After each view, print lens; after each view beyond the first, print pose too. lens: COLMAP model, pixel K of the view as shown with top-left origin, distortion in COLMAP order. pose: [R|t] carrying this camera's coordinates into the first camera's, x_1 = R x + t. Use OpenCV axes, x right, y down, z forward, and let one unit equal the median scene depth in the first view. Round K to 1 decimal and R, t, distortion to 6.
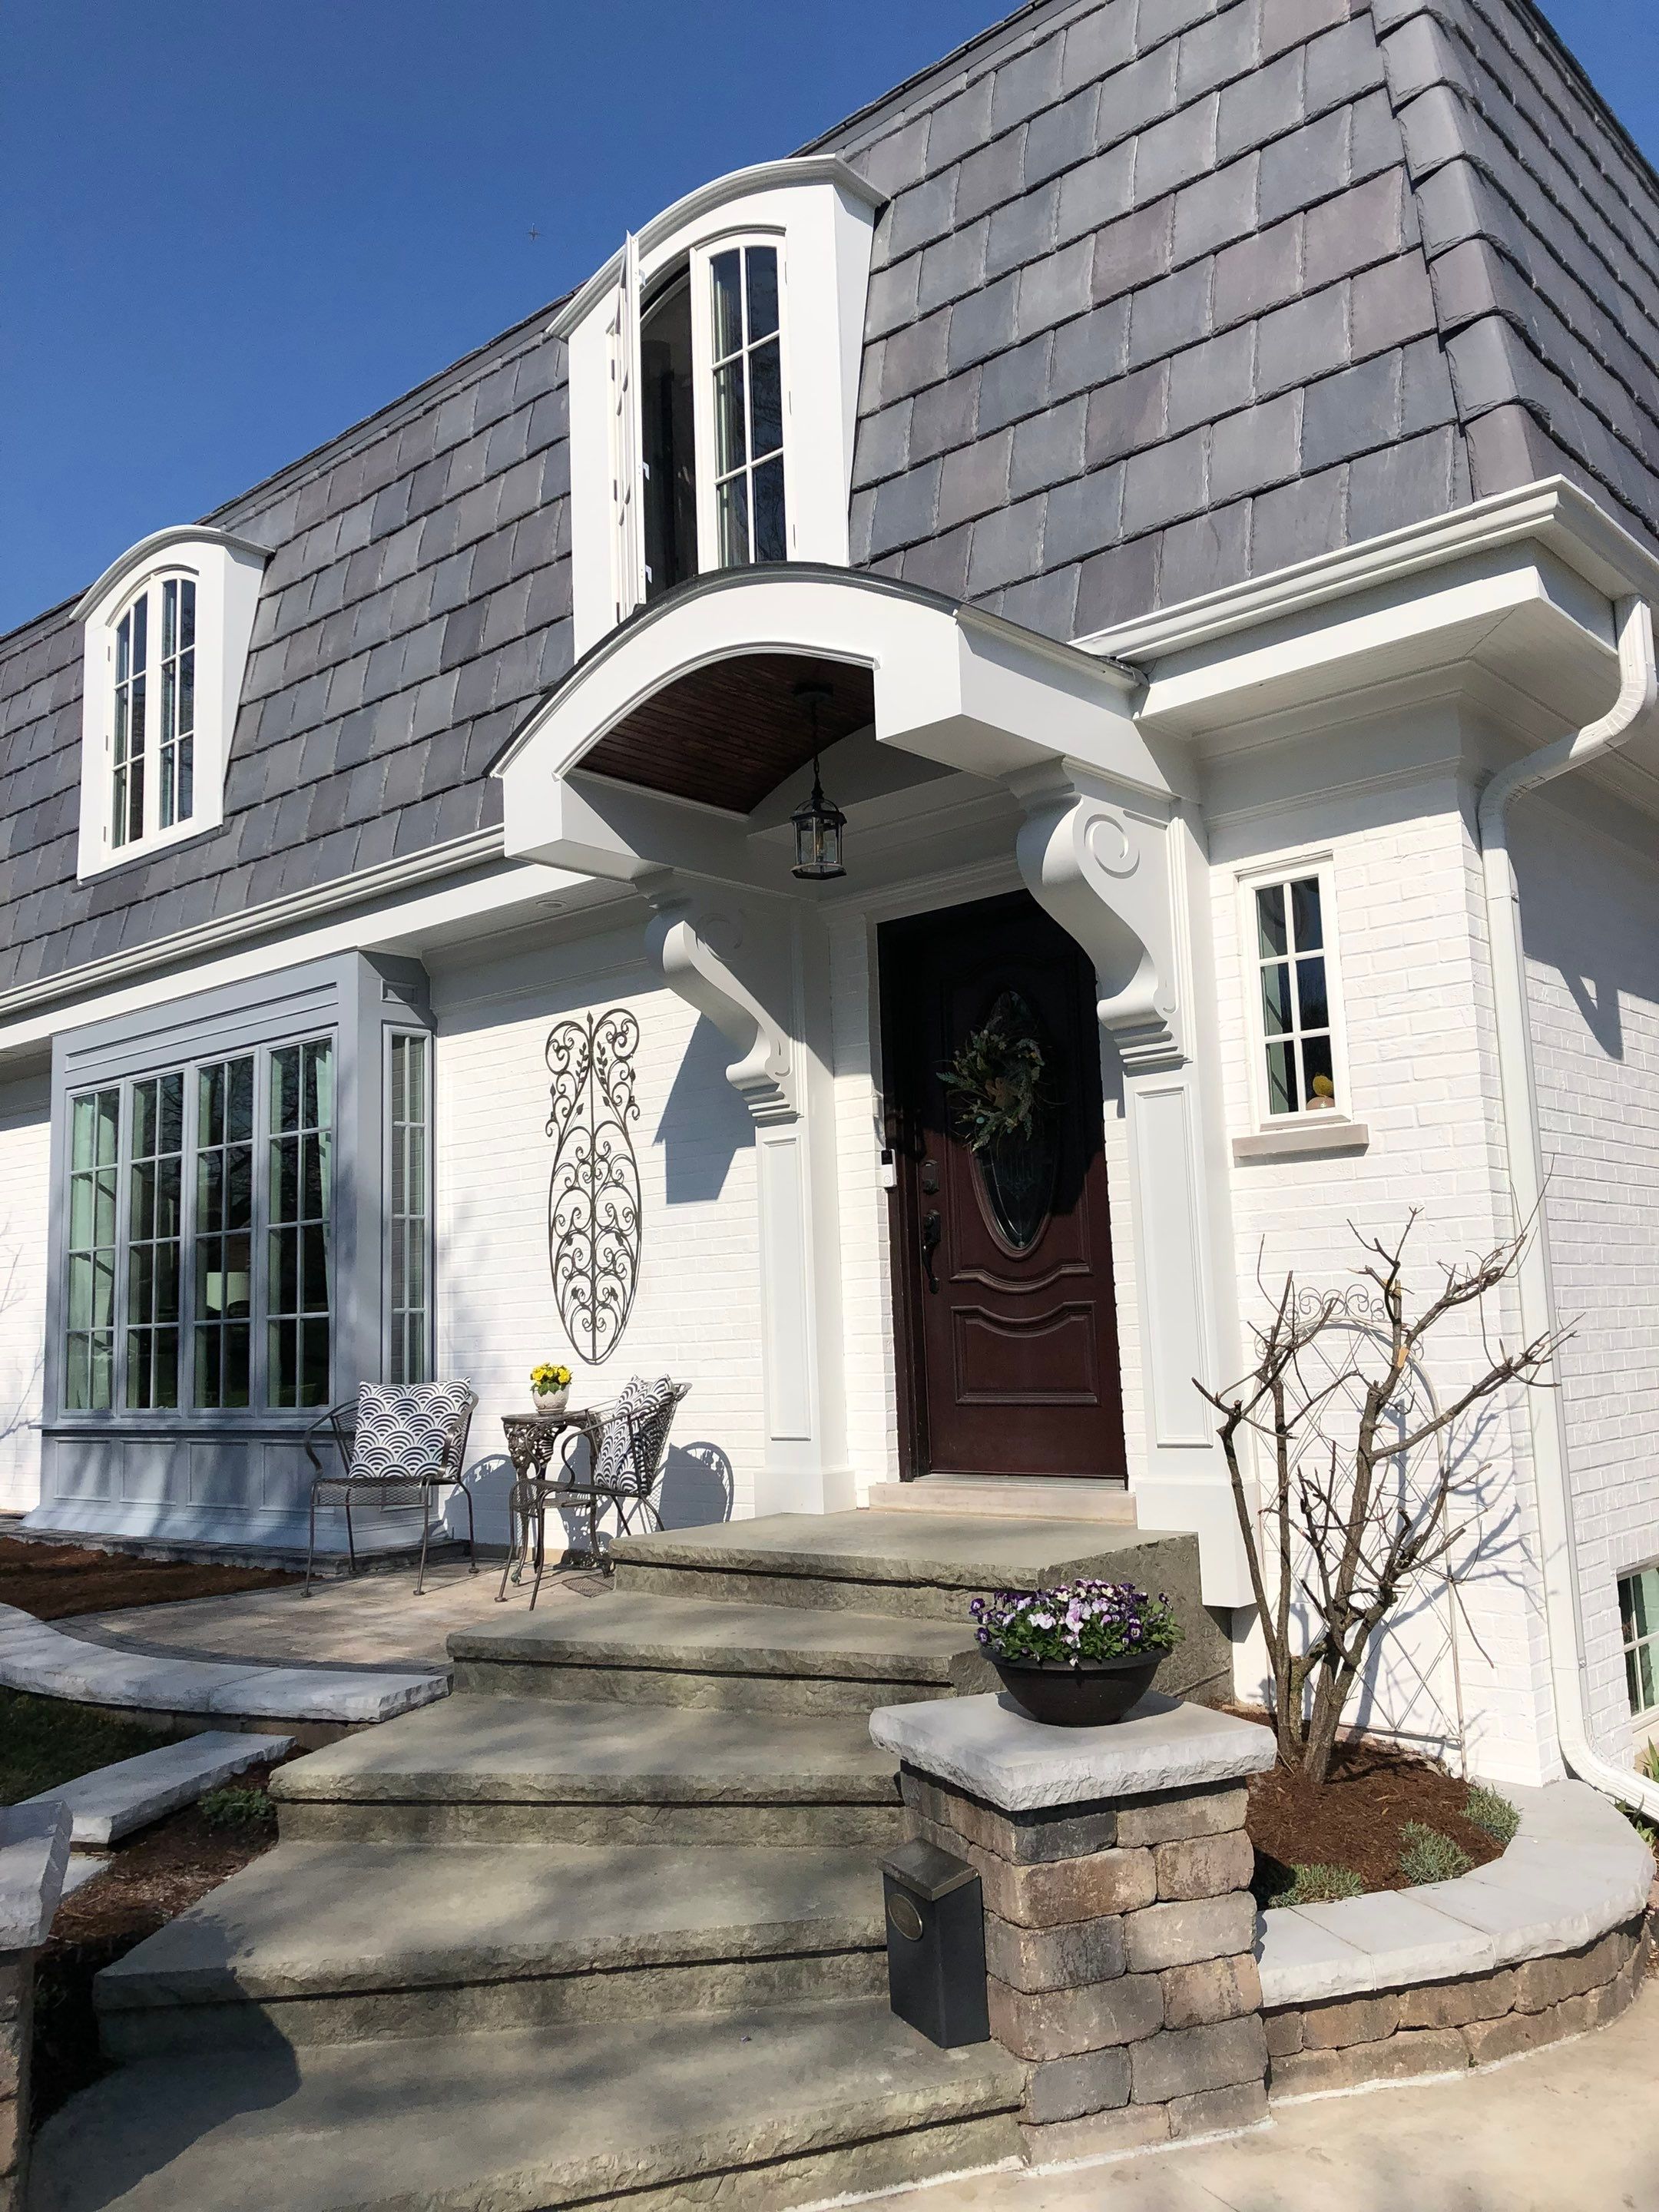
lens RADIAL K [[1793.2, 0, 842.7], [0, 1793.2, 1092.2], [0, 0, 1]] dist [0.087655, -0.157182]
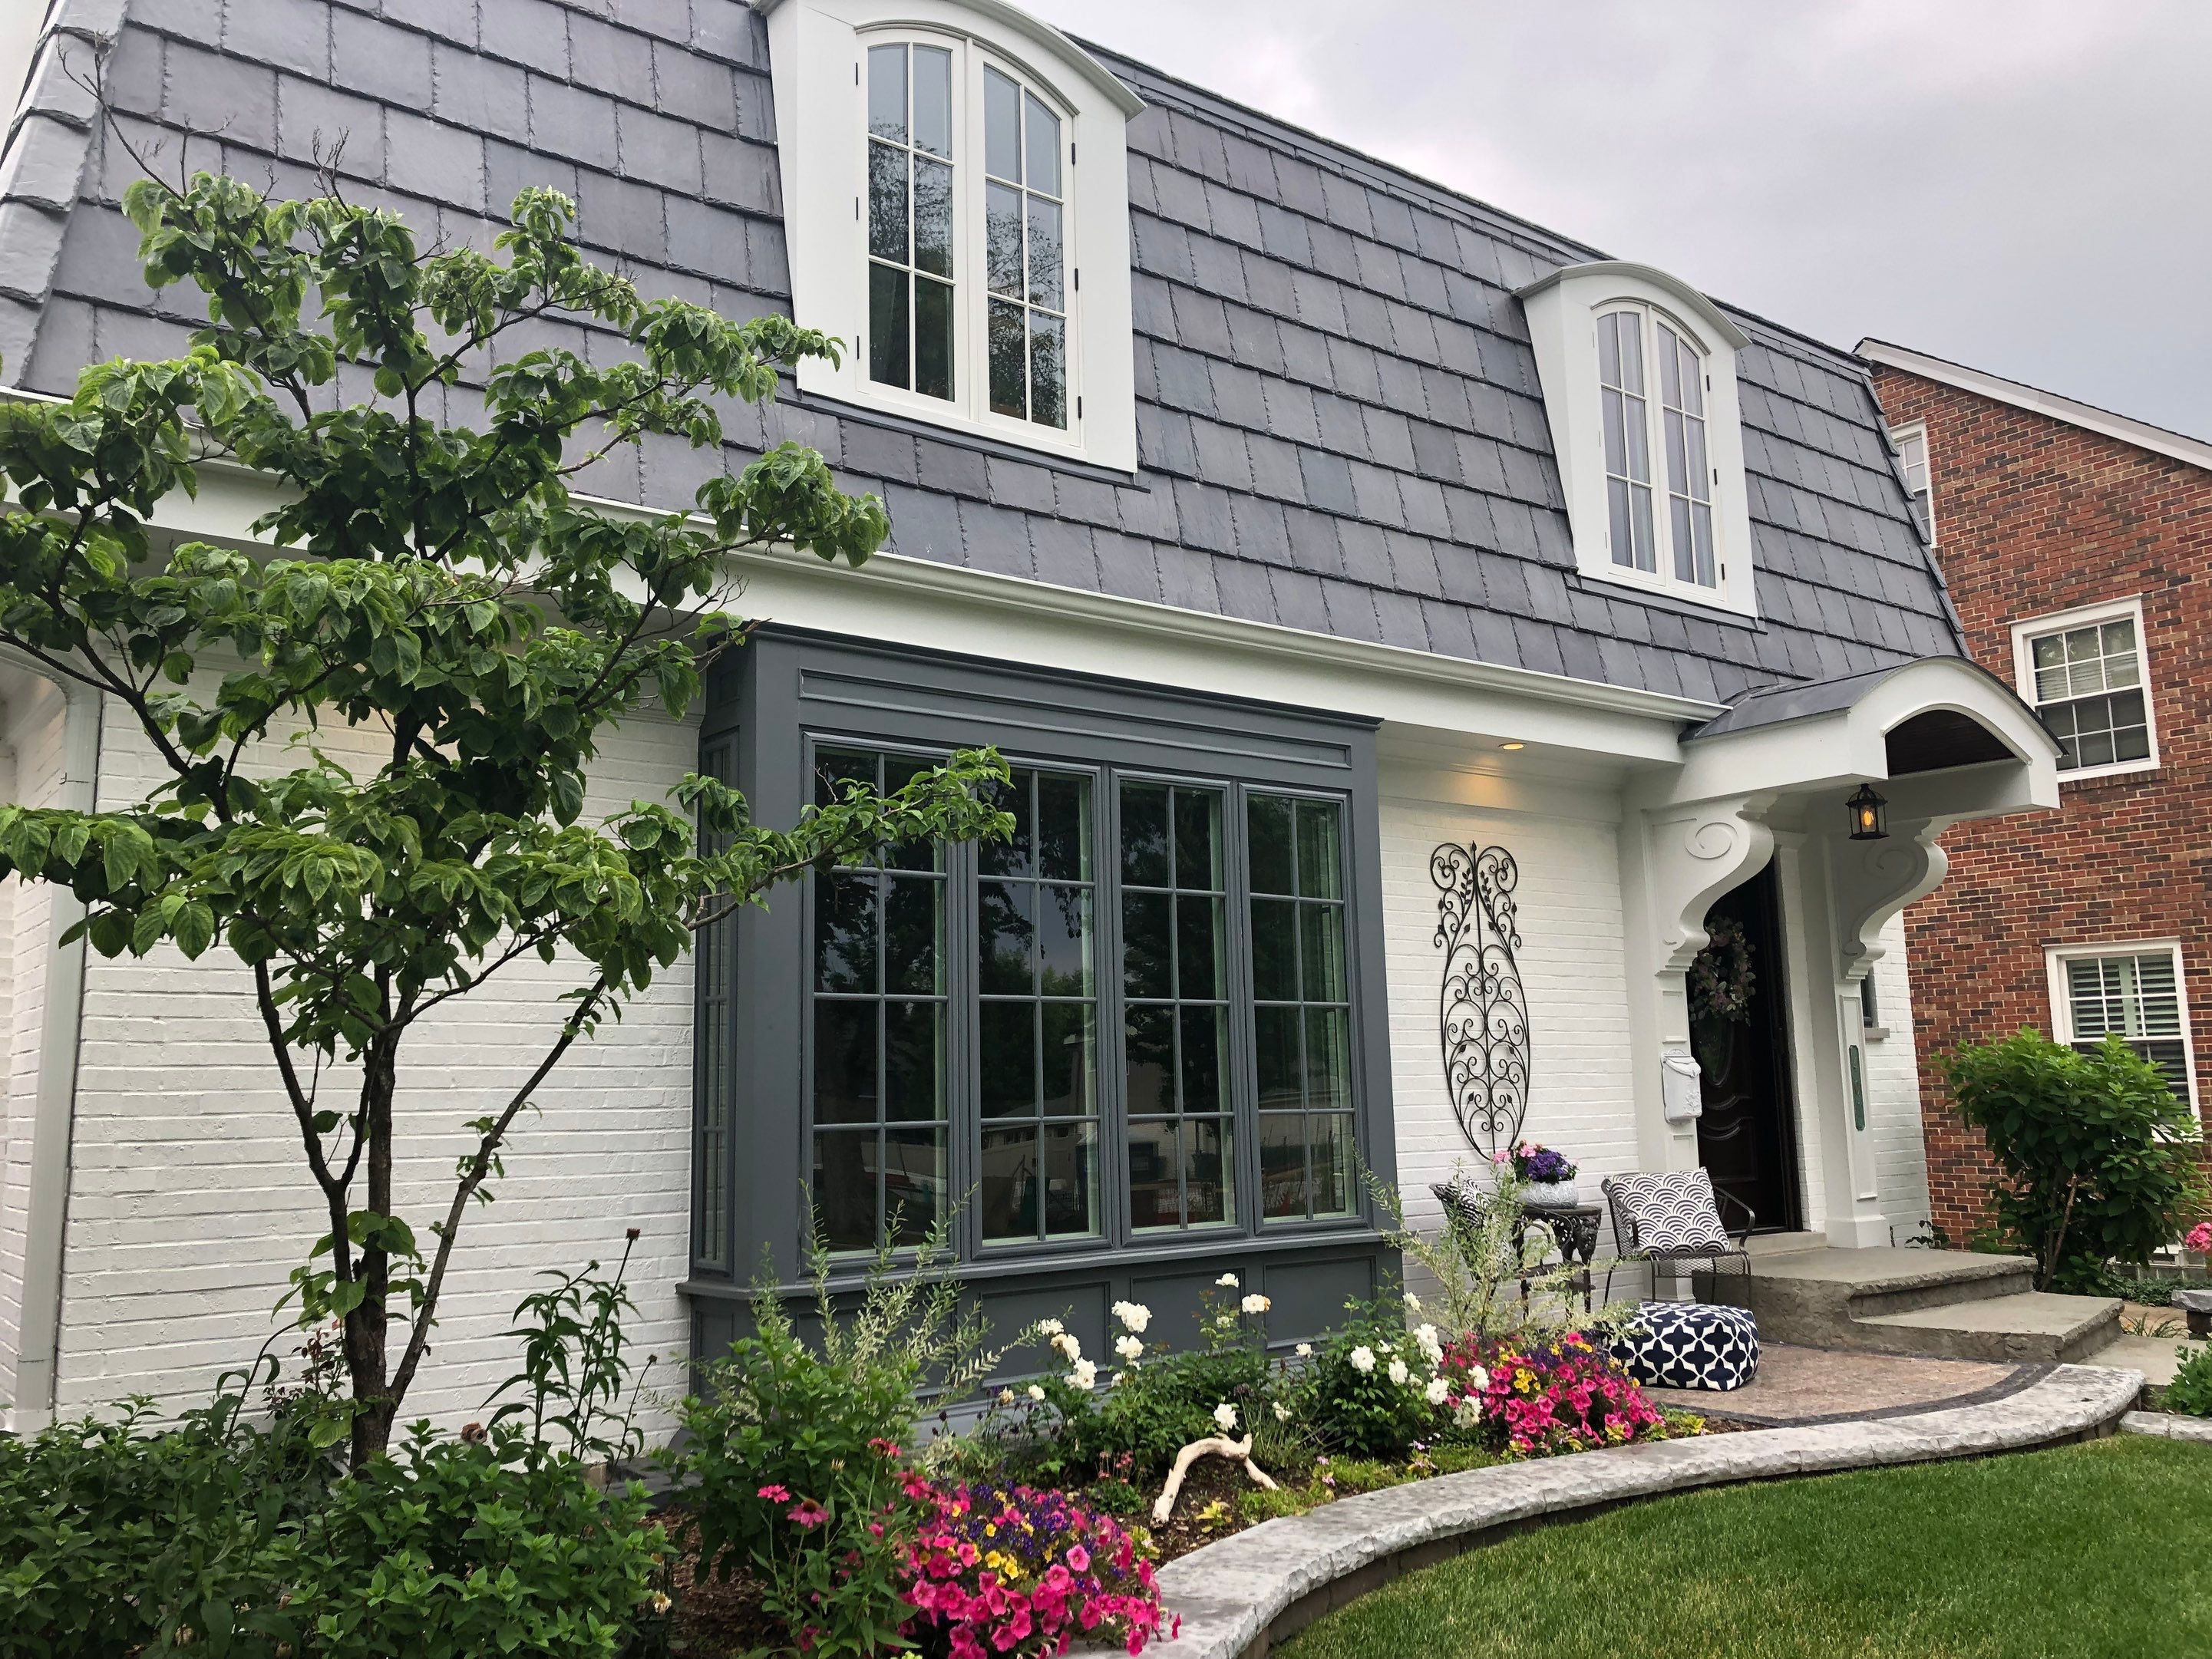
lens RADIAL K [[1815.2, 0, 1100.2], [0, 1815.2, 807.0], [0, 0, 1]] dist [0.022093, 0.000457]
pose [[0.200383, 0.182731, 0.962526, -1.295376], [-0.121566, 0.979497, -0.160645, 0.144995], [-0.972146, -0.084820, 0.218489, 1.007608]]
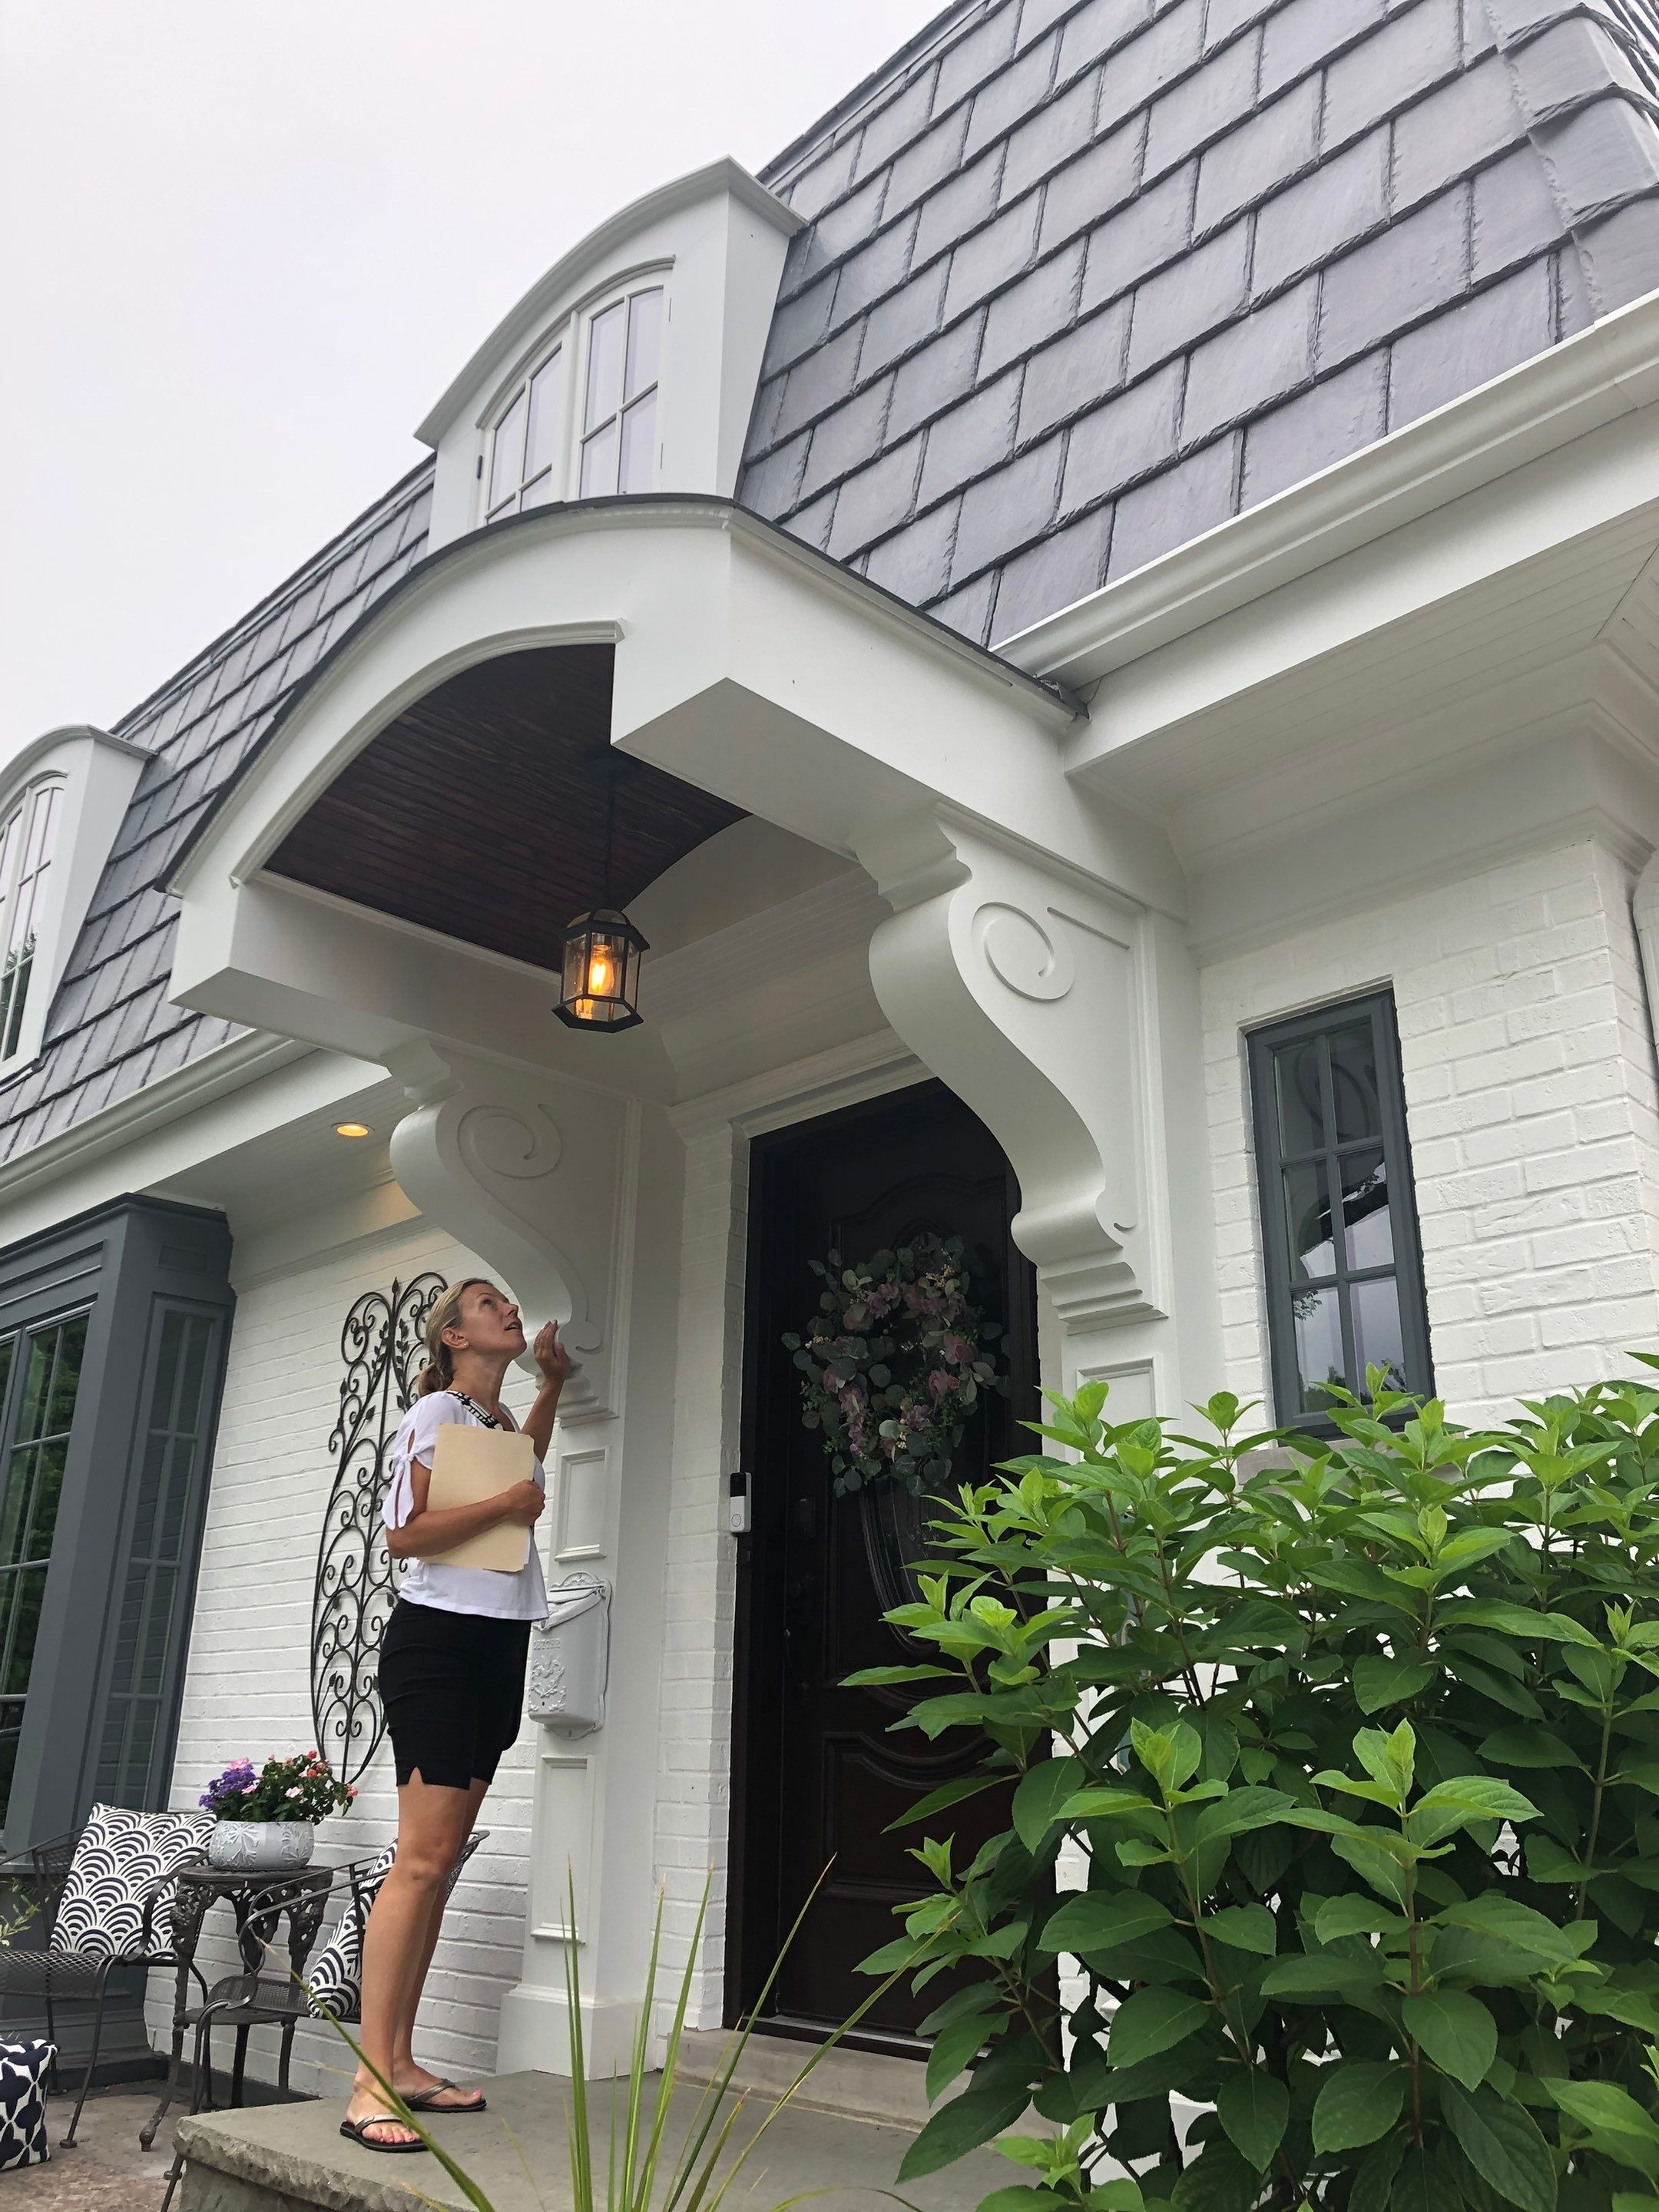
lens RADIAL K [[1811.0, 0, 832.3], [0, 1811.0, 1100.2], [0, 0, 1]] dist [0.030429, -0.015265]
pose [[0.996059, 0.020328, -0.086331, 0.100101], [-0.037898, 0.977593, -0.207062, 0.030915], [0.080187, 0.209518, 0.974511, 0.288931]]
